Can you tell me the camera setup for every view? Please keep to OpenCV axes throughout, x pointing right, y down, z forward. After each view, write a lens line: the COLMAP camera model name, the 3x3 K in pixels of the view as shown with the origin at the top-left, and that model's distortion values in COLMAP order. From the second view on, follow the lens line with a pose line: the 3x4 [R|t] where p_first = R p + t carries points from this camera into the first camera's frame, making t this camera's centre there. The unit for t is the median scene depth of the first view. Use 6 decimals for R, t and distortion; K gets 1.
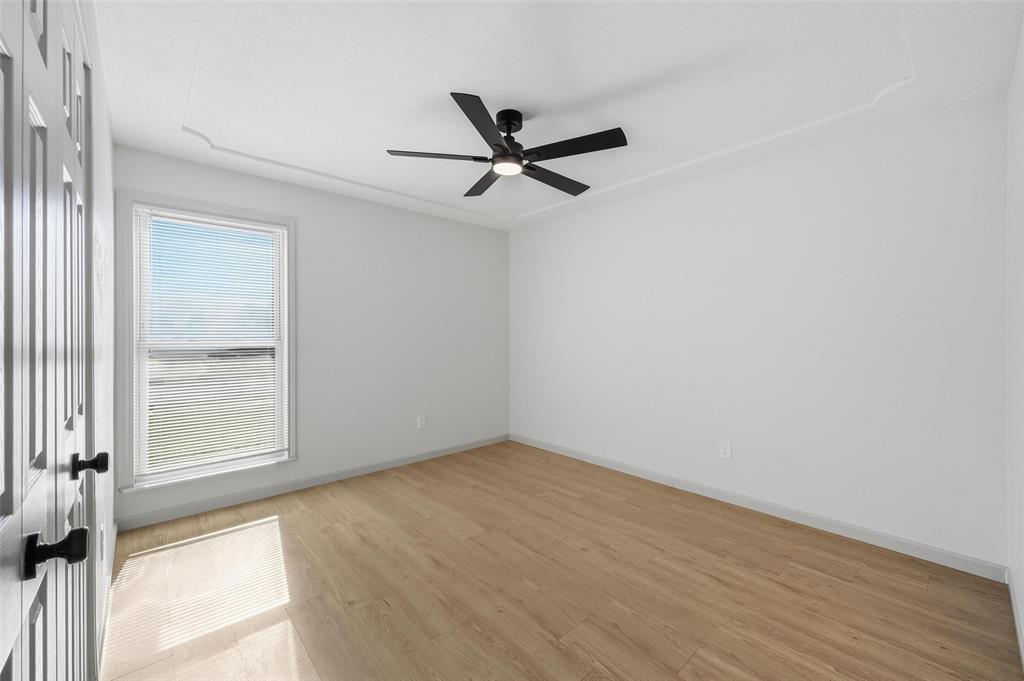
lens RADIAL K [[408.4, 0, 517.3], [0, 408.4, 335.9], [0, 0, 1]] dist [0.000647, 0.000244]
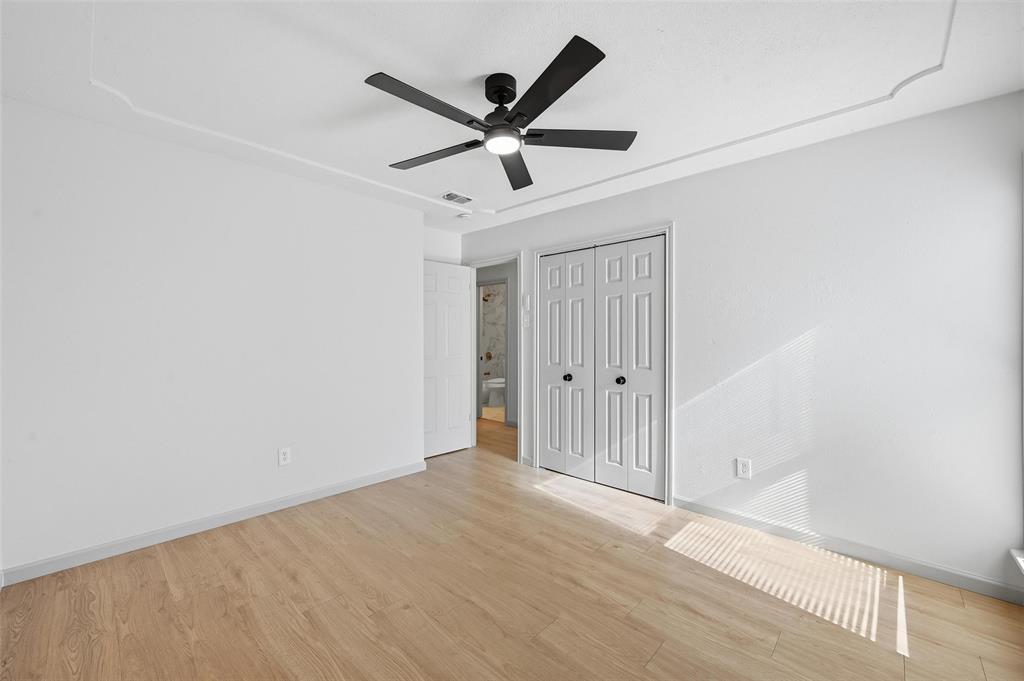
lens RADIAL K [[408.4, 0, 510.9], [0, 408.4, 336.2], [0, 0, 1]] dist [0.000647, 0.000244]
pose [[-0.997829, -0.003394, -0.065776, 0.012257], [-0.003272, 0.999993, -0.001955, -0.010023], [0.065782, -0.001735, -0.997833, 1.682072]]
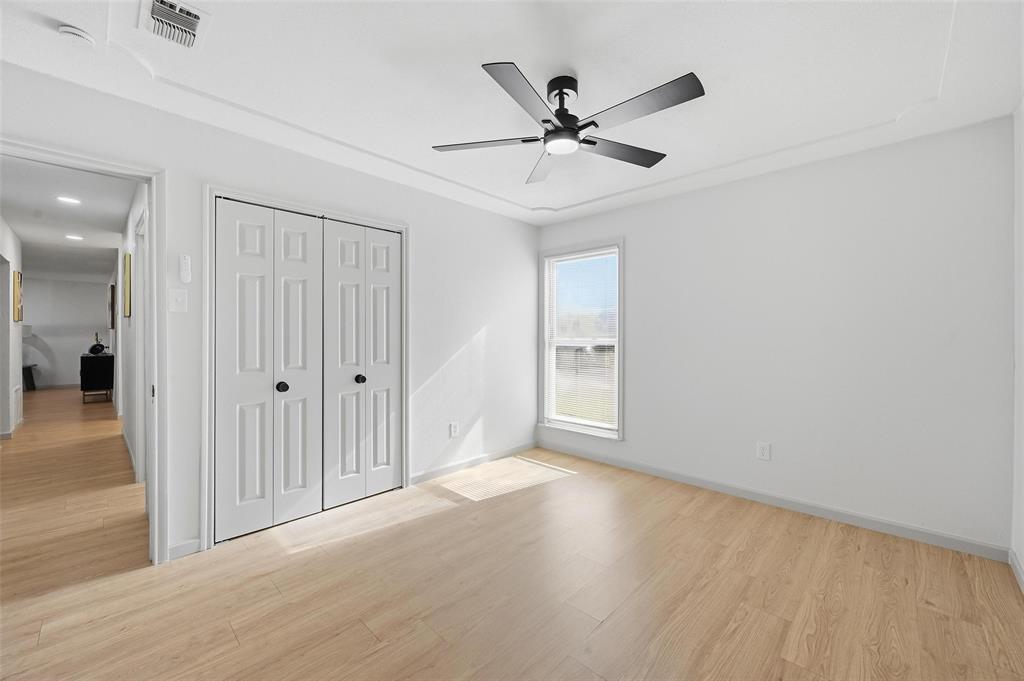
lens RADIAL K [[408.4, 0, 509.4], [0, 408.4, 335.7], [0, 0, 1]] dist [0.000647, 0.000244]
pose [[0.060606, 0.004795, -0.998150, 0.773298], [-0.007451, 0.999963, 0.004351, -0.005175], [0.998134, 0.007174, 0.060639, 0.761564]]
